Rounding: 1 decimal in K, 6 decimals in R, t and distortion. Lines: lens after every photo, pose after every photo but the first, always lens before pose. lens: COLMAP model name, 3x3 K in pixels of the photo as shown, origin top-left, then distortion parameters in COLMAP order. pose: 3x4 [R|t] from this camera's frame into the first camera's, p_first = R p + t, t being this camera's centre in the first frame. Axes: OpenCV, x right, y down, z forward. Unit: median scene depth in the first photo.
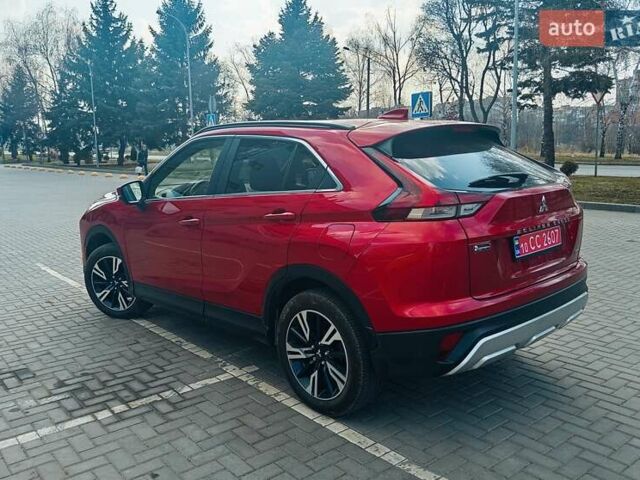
lens RADIAL K [[564.7, 0, 307.4], [0, 564.7, 239.0], [0, 0, 1]] dist [0.096788, -0.199950]
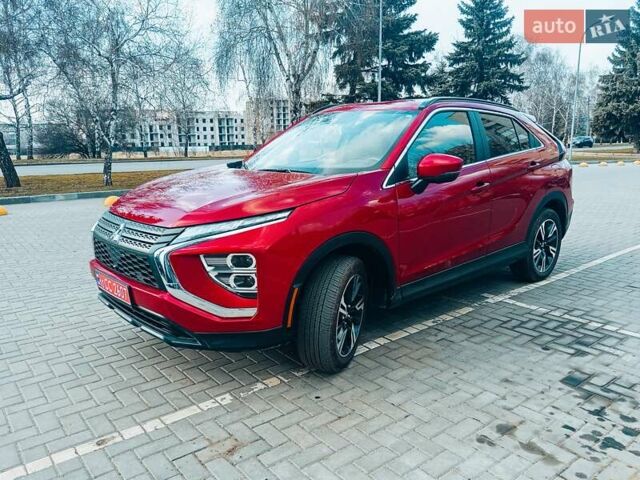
lens RADIAL K [[501.8, 0, 320.0], [0, 501.8, 240.0], [0, 0, 1]] dist [0.050054, -0.079801]
pose [[-0.002011, -0.180352, 0.983600, -1.201988], [0.164628, 0.970122, 0.178217, -0.158906], [-0.986354, 0.162287, 0.027740, 1.327366]]
